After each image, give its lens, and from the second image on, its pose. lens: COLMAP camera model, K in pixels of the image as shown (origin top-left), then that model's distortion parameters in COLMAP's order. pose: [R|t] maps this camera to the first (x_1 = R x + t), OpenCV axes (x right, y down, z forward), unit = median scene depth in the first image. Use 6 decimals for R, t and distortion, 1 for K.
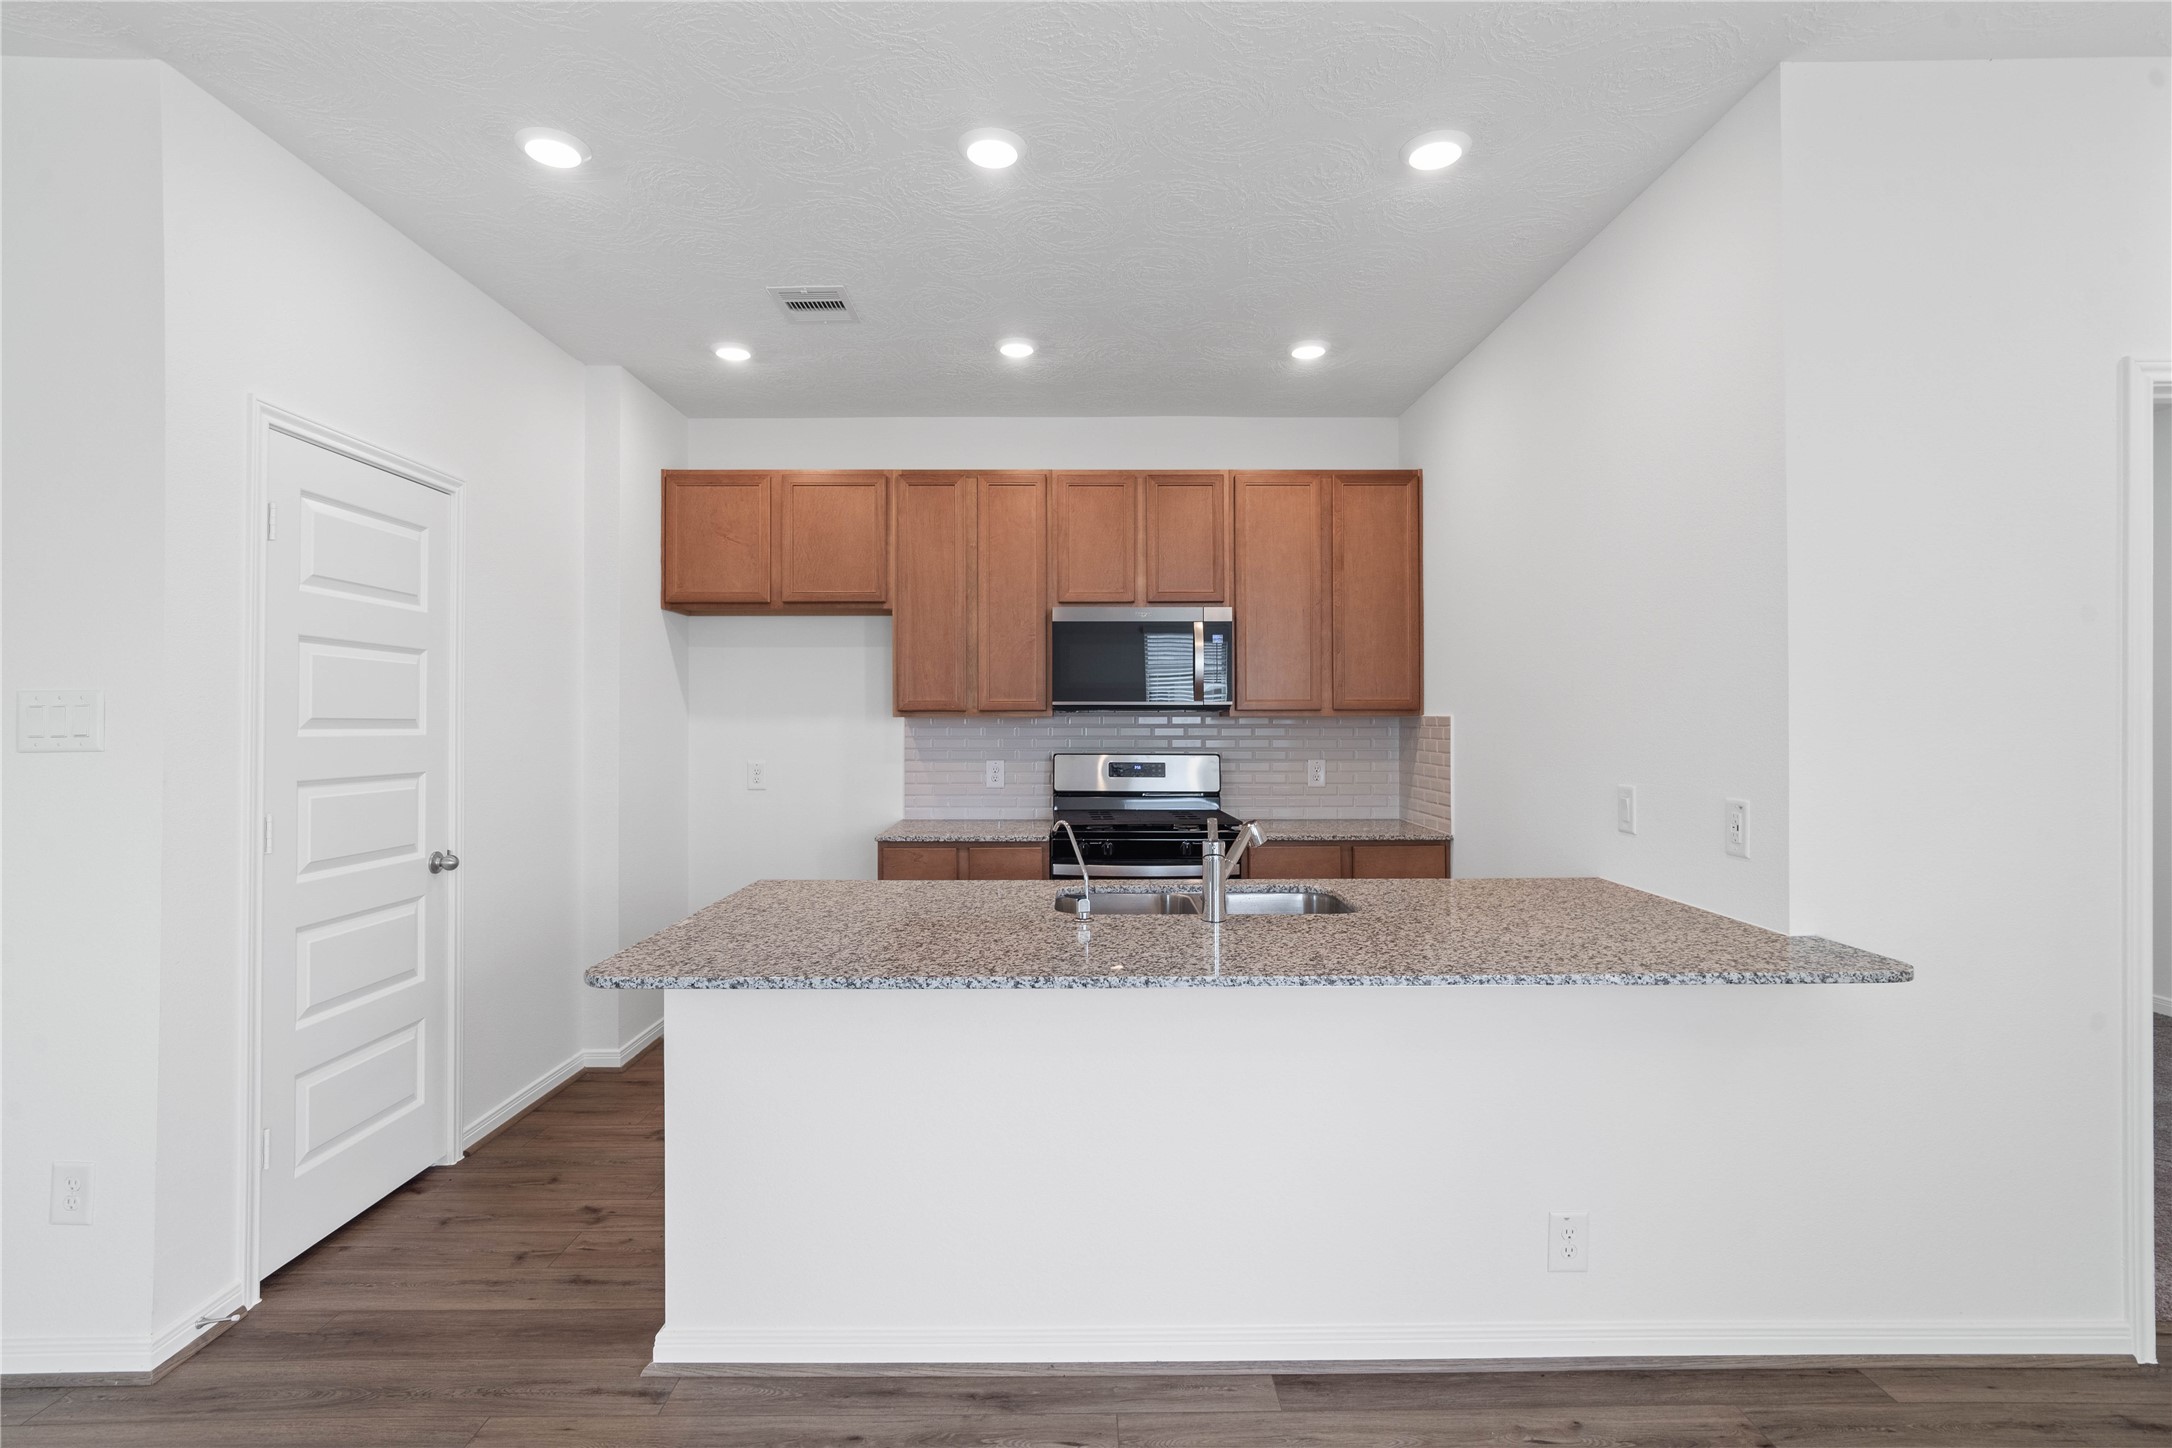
lens RADIAL K [[1022.3, 0, 1066.1], [0, 1022.3, 706.0], [0, 0, 1]] dist [-0.016933, 0.008744]
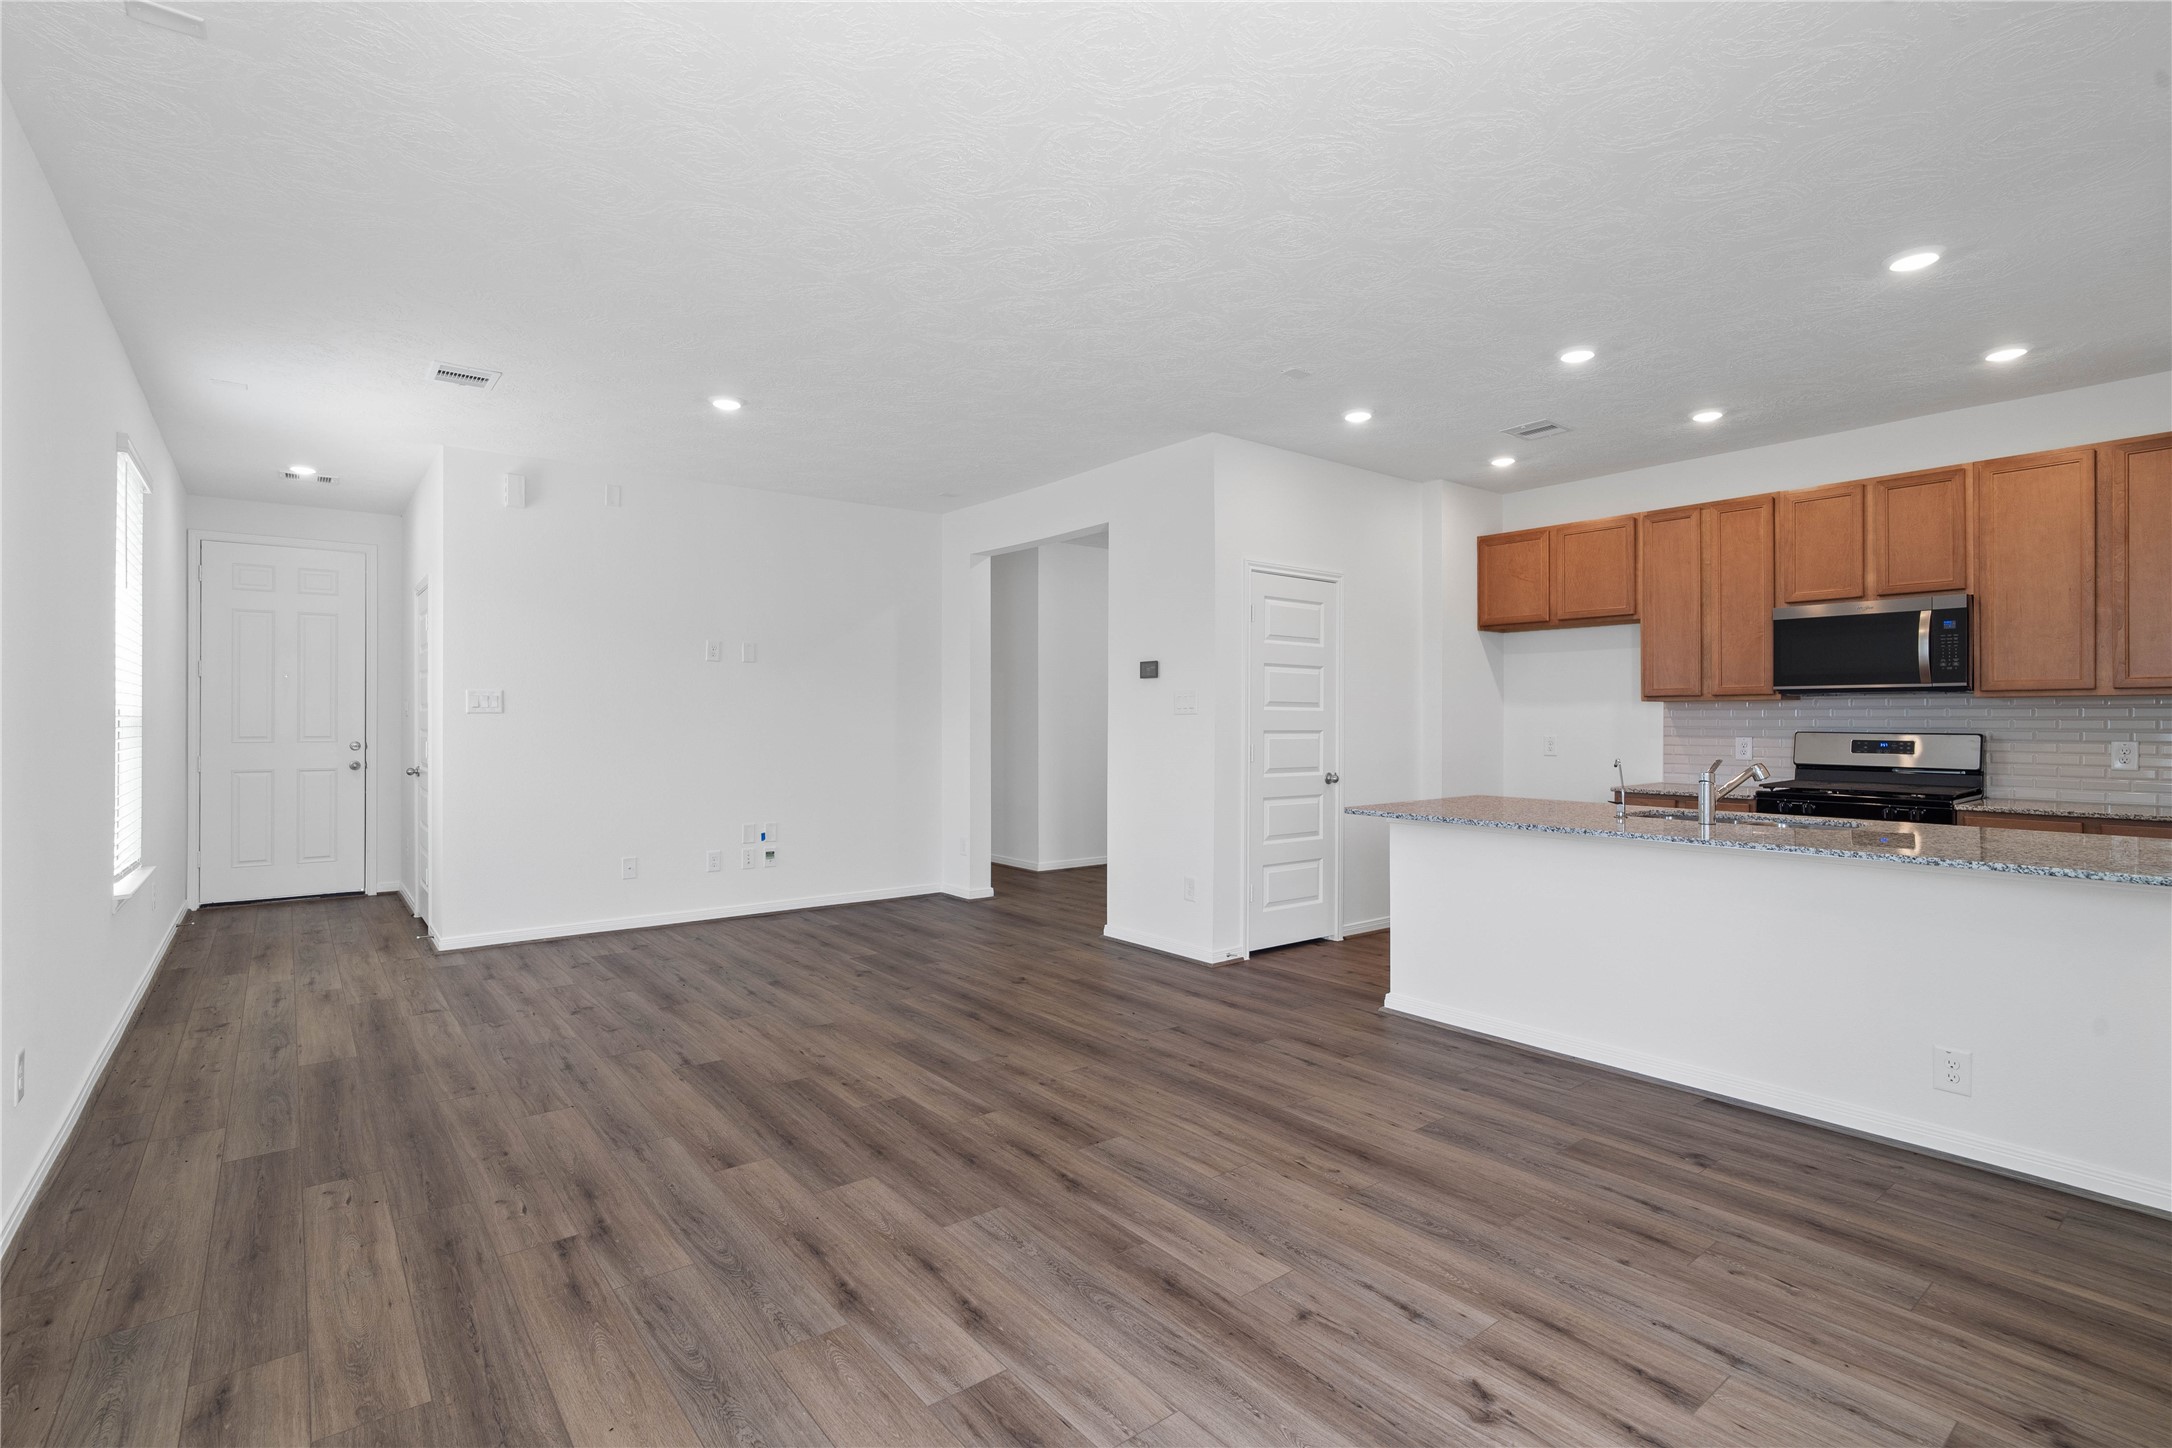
lens RADIAL K [[1022.3, 0, 1081.1], [0, 1022.3, 718.2], [0, 0, 1]] dist [-0.016933, 0.008744]
pose [[0.614404, 0.000877, -0.788991, 0.445287], [0.009262, 0.999922, 0.008324, 0.015738], [0.788937, -0.012422, 0.614348, -0.398029]]
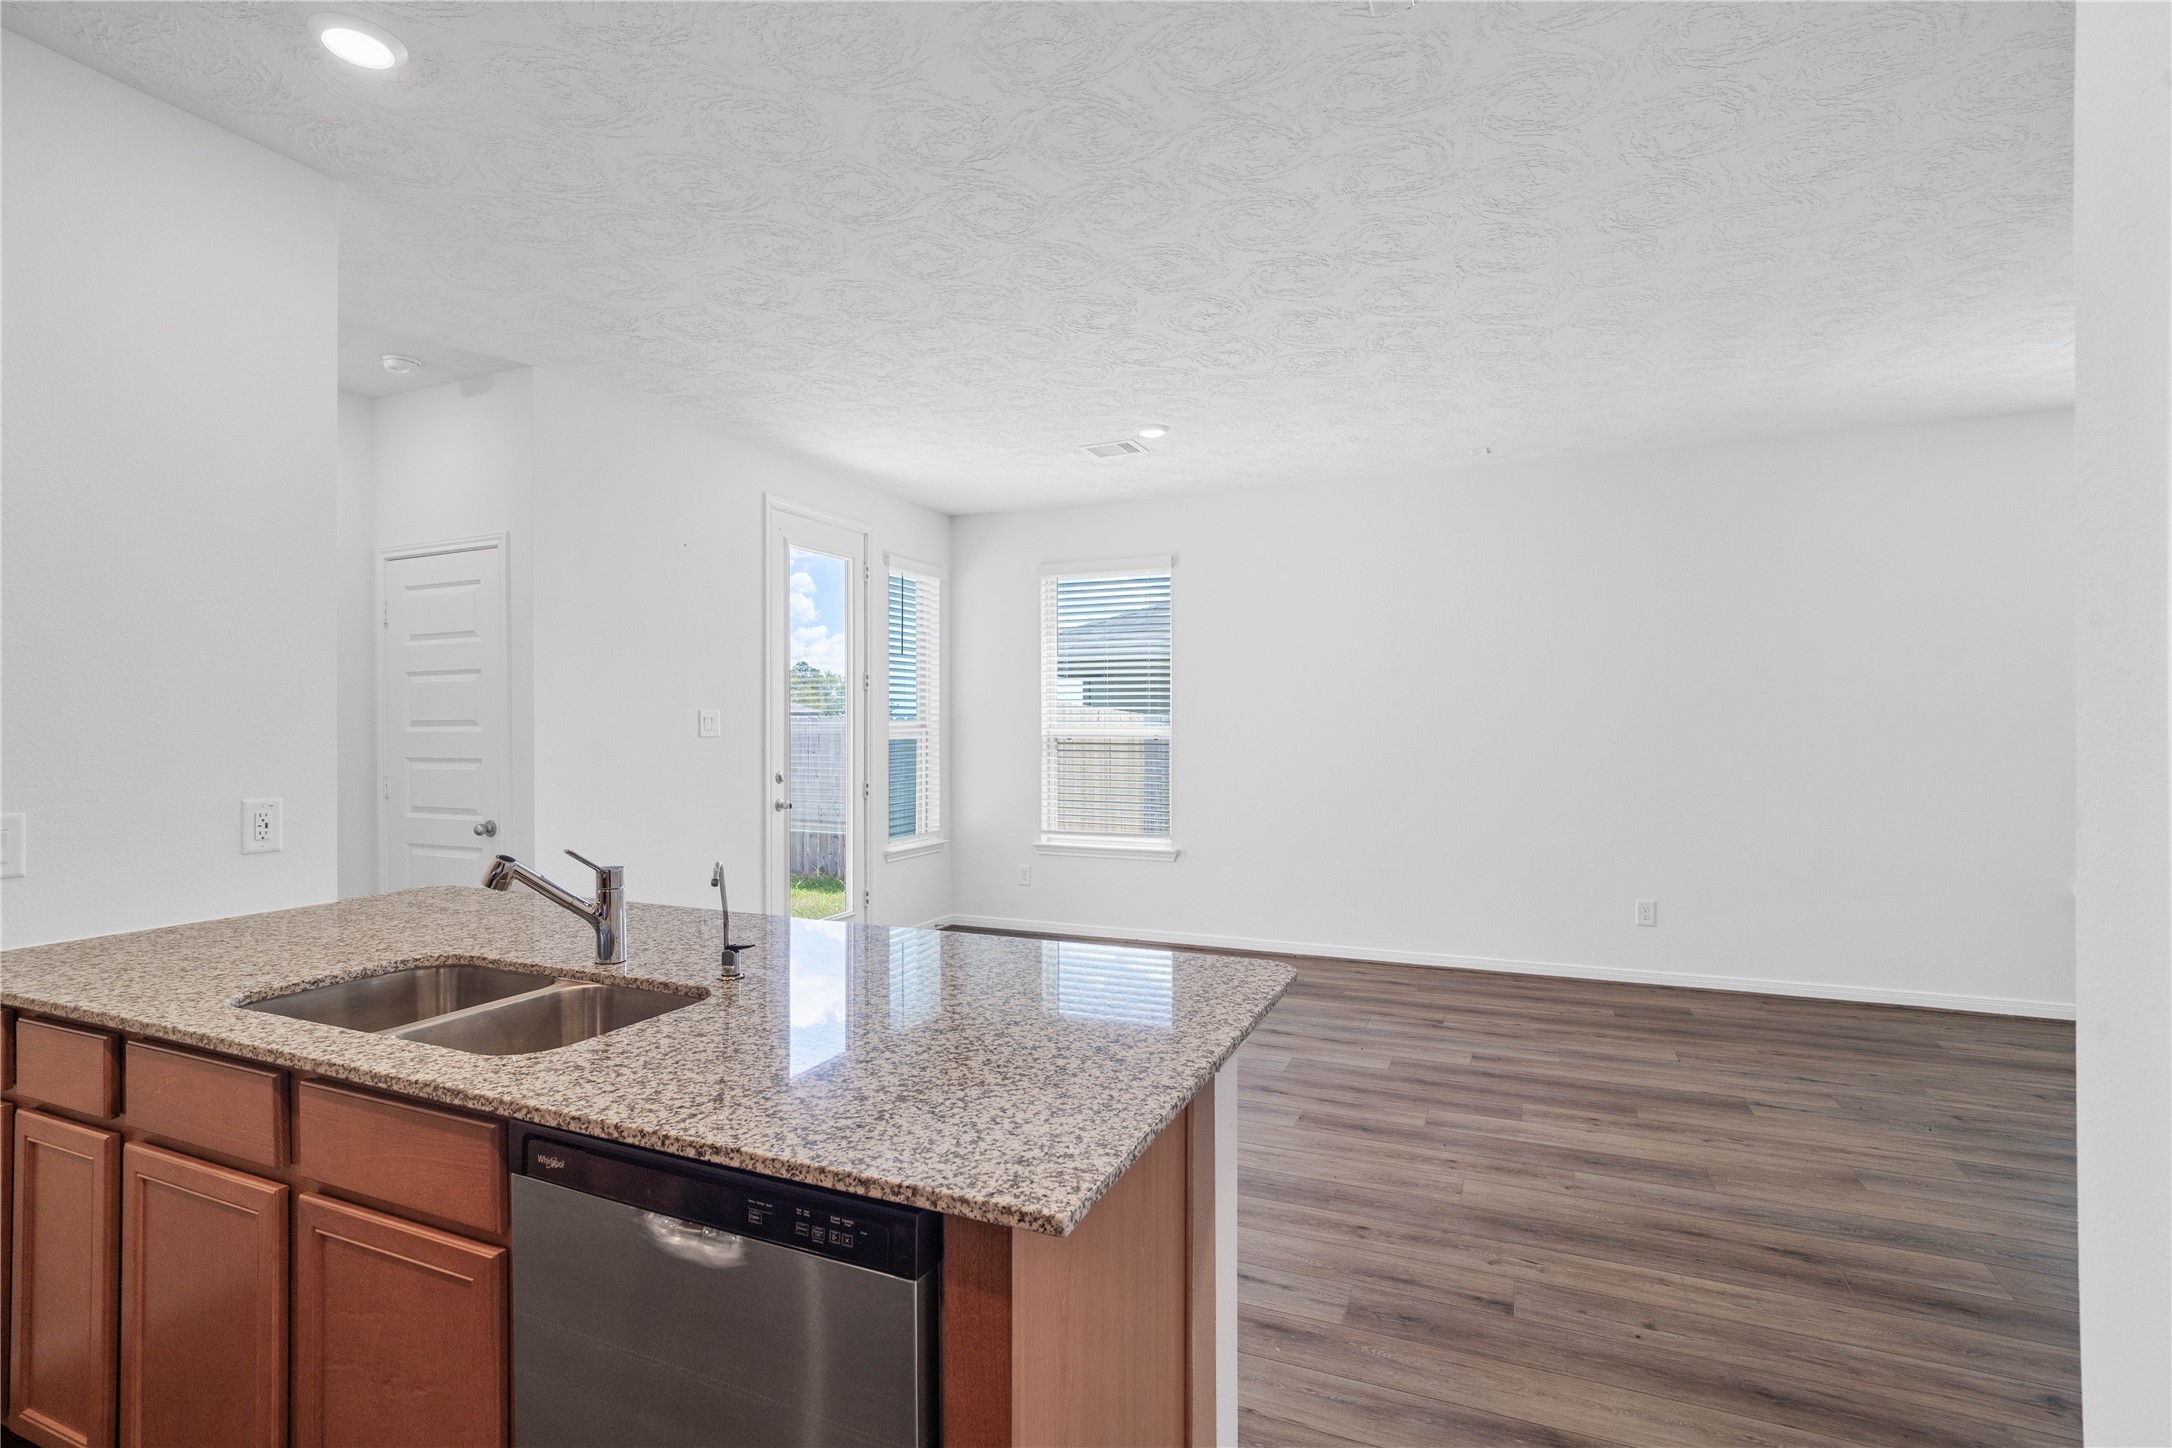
lens RADIAL K [[1022.3, 0, 1072.7], [0, 1022.3, 730.1], [0, 0, 1]] dist [-0.016933, 0.008744]
pose [[-0.912316, 0.000548, 0.409487, -0.308823], [-0.001970, 0.999982, -0.005726, 0.013855], [-0.409482, -0.006031, -0.912298, 0.918172]]
